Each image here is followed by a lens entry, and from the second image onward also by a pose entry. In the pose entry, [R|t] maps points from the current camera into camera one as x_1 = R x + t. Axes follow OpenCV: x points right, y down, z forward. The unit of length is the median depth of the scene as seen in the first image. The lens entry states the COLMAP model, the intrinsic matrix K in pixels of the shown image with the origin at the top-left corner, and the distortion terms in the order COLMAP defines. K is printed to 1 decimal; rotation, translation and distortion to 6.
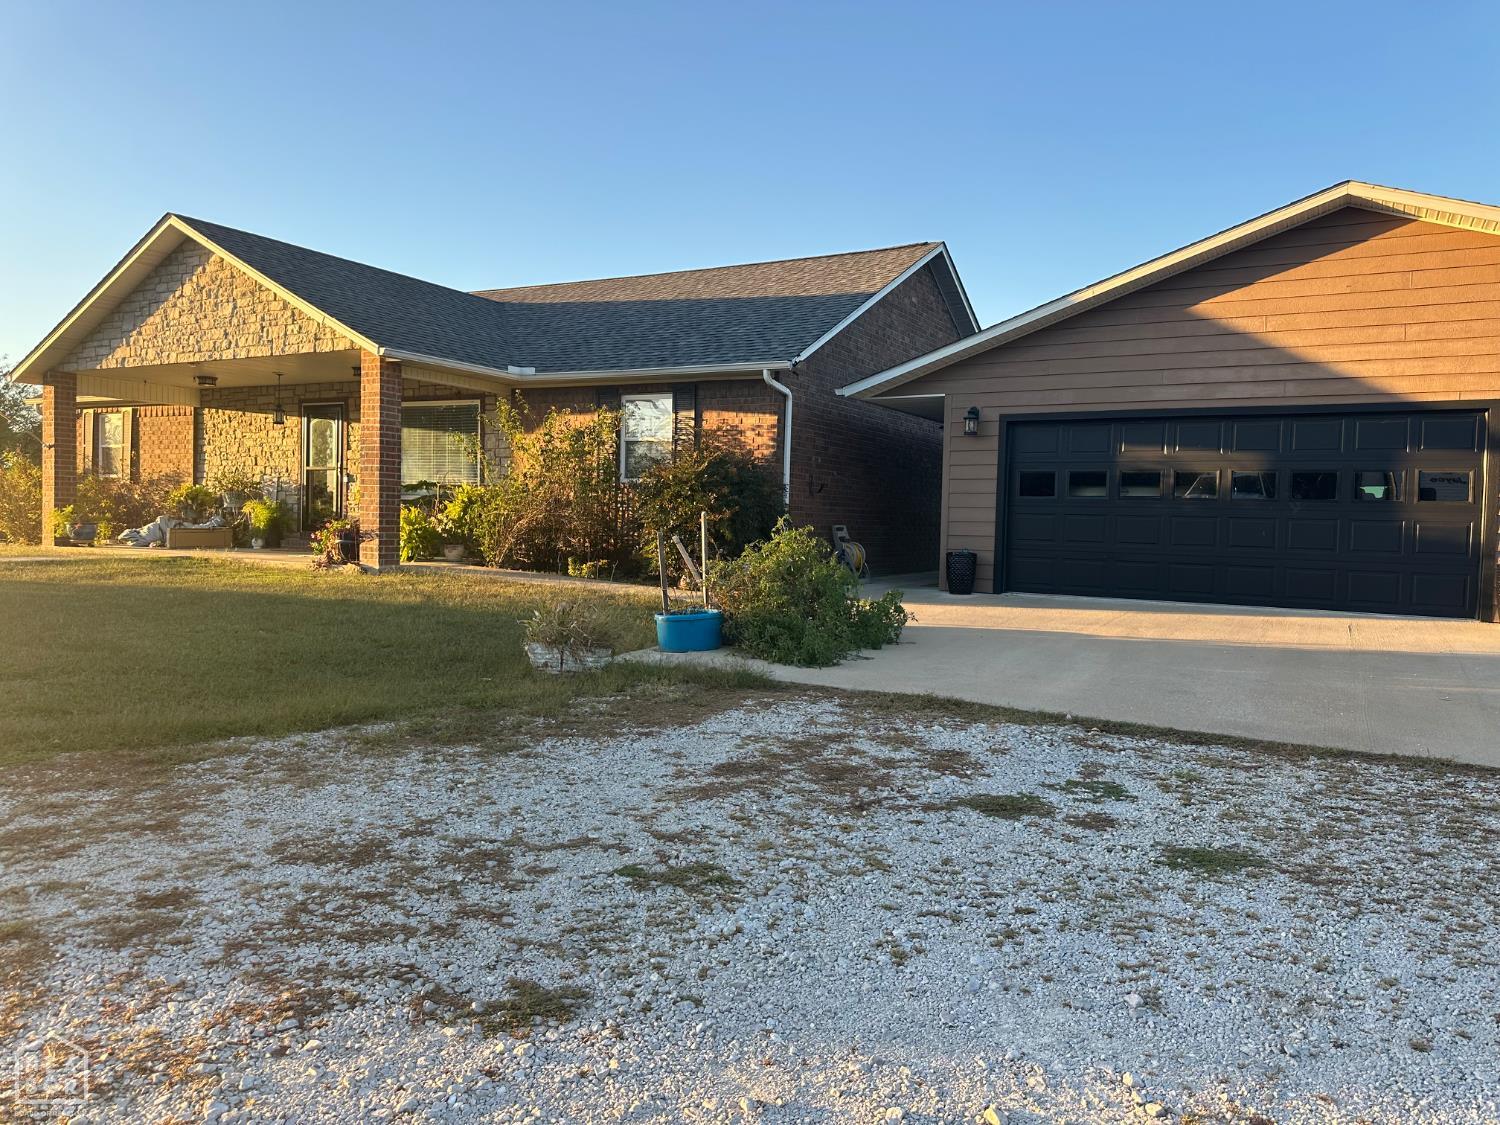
lens RADIAL K [[1058.0, 0, 750.0], [0, 1058.0, 562.5], [0, 0, 1]] dist [0.112517, -0.169793]
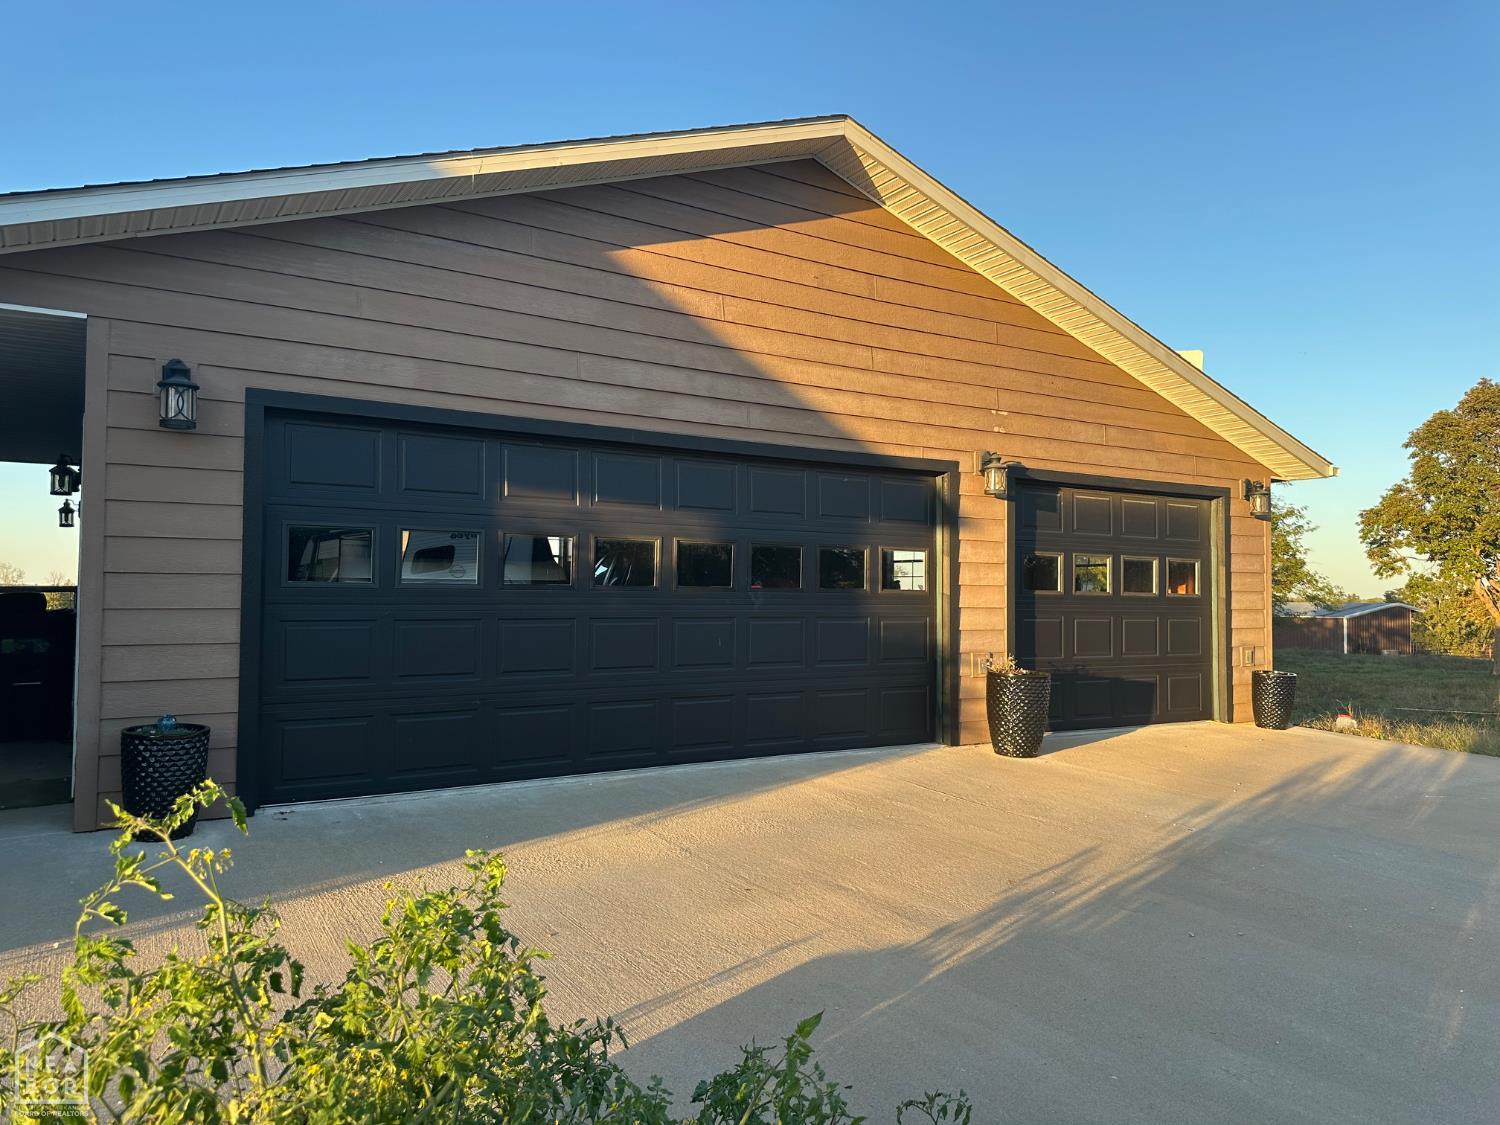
lens RADIAL K [[1058.0, 0, 750.0], [0, 1058.0, 562.5], [0, 0, 1]] dist [0.112517, -0.169793]
pose [[0.448162, 0.001365, 0.893951, -0.063497], [0.034084, 0.999246, -0.018613, -0.061882], [-0.893302, 0.038811, 0.447778, 0.710692]]
